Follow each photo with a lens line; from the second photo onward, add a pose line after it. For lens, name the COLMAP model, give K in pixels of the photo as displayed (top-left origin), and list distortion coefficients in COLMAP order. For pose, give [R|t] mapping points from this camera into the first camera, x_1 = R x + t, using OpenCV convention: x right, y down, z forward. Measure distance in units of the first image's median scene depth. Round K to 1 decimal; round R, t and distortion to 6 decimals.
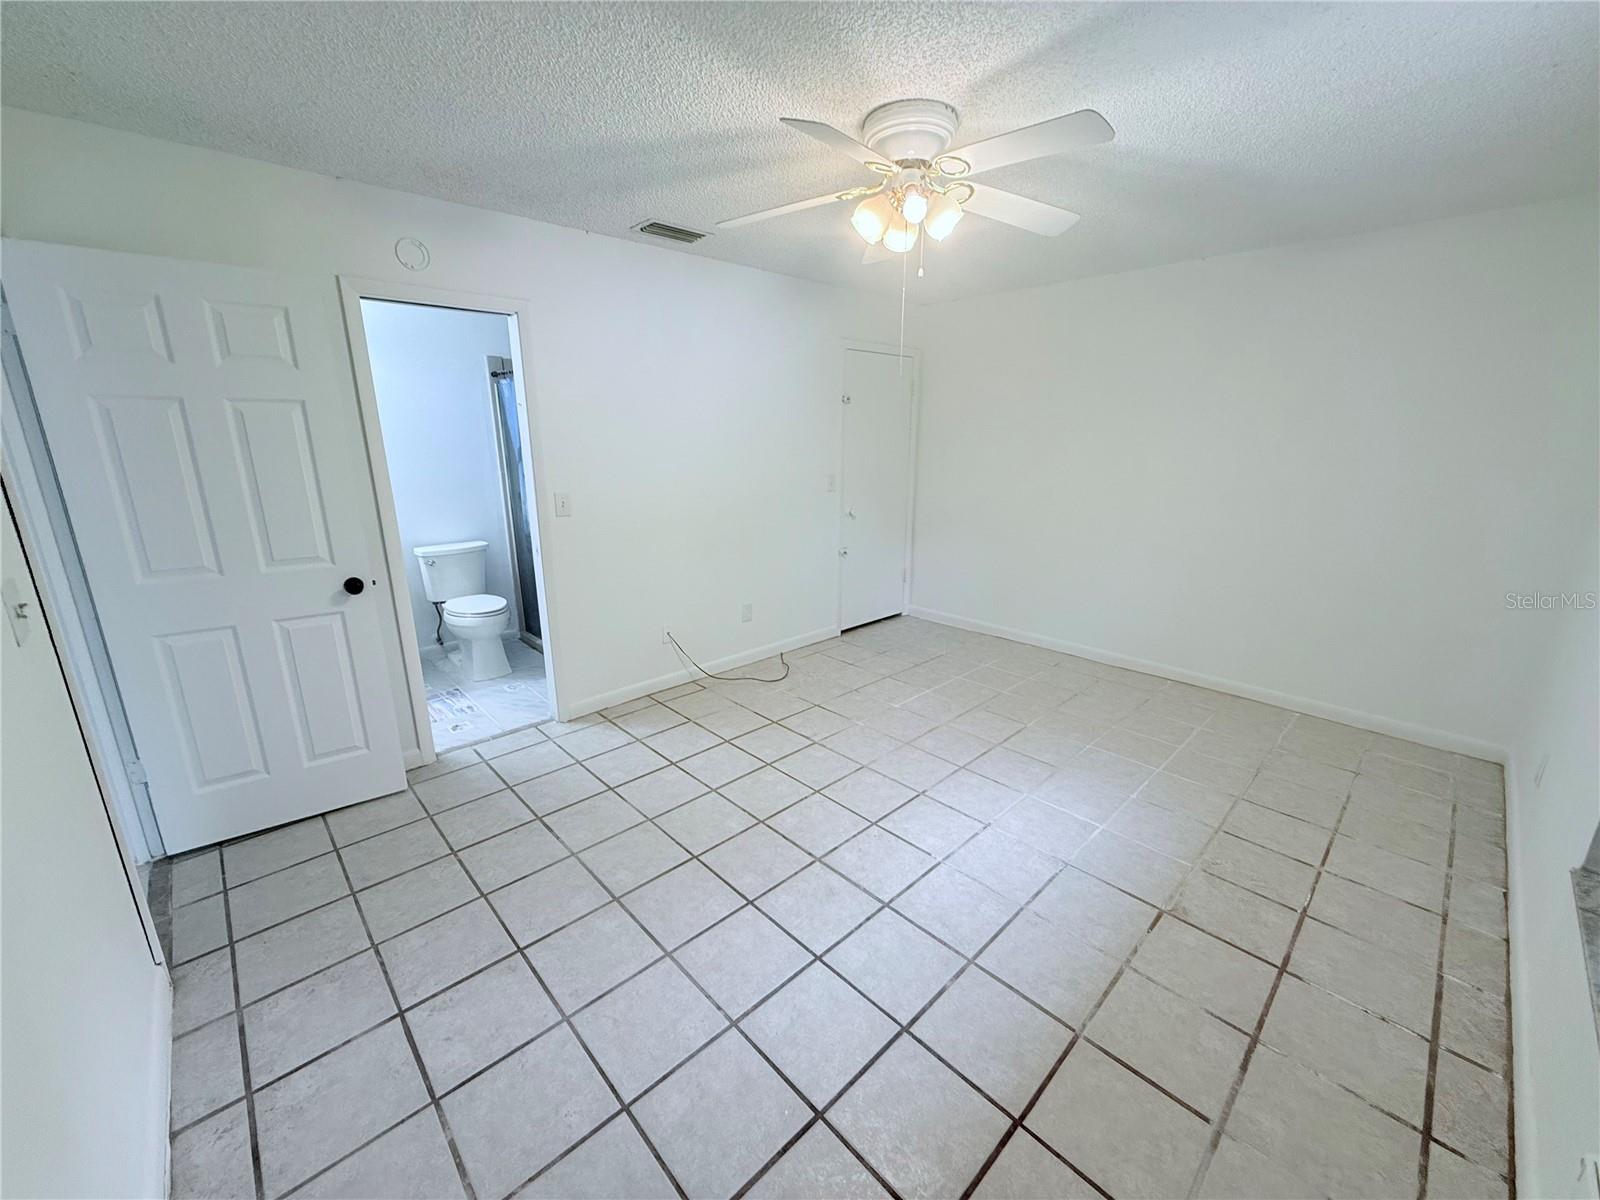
lens RADIAL K [[639.1, 0, 795.9], [0, 639.1, 600.7], [0, 0, 1]] dist [0.002216, -0.000222]
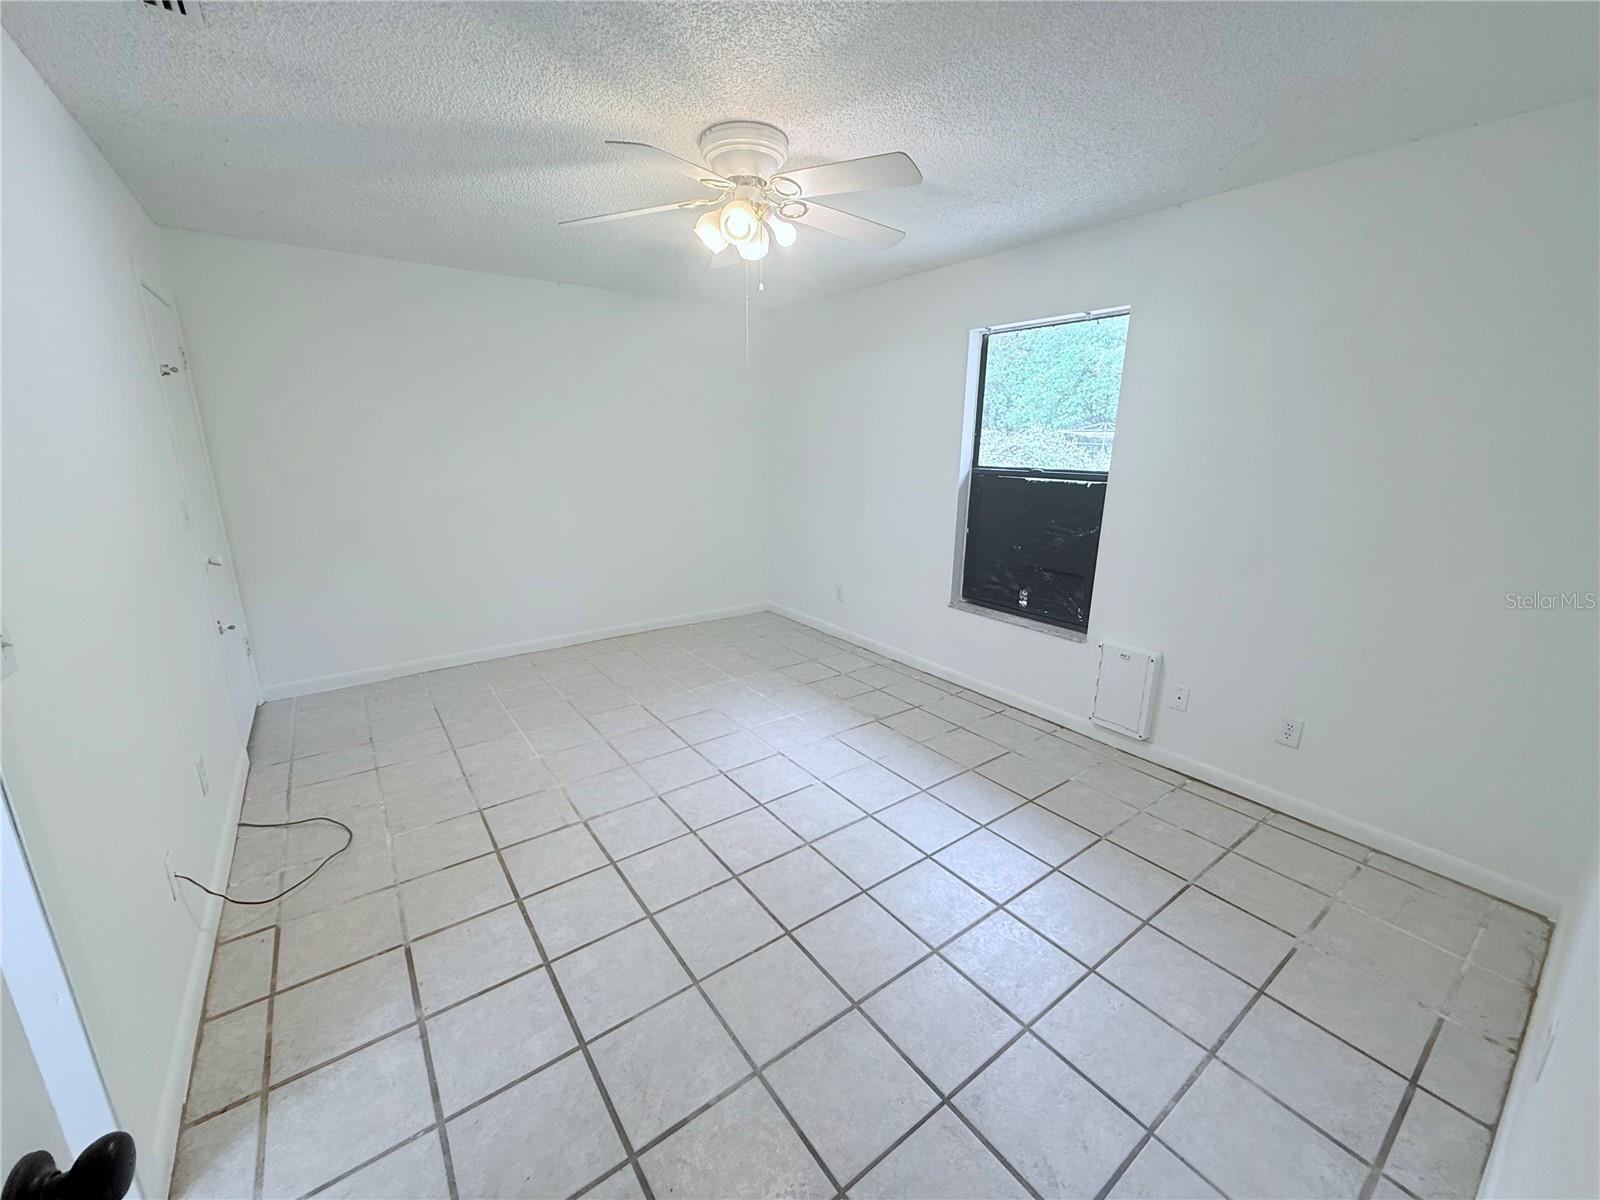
lens RADIAL K [[639.1, 0, 796.9], [0, 639.1, 600.1], [0, 0, 1]] dist [0.002216, -0.000222]
pose [[0.118075, -0.248132, 0.961503, -0.698623], [0.246523, 0.945288, 0.213674, -0.156489], [-0.961917, 0.211804, 0.172785, 0.609085]]
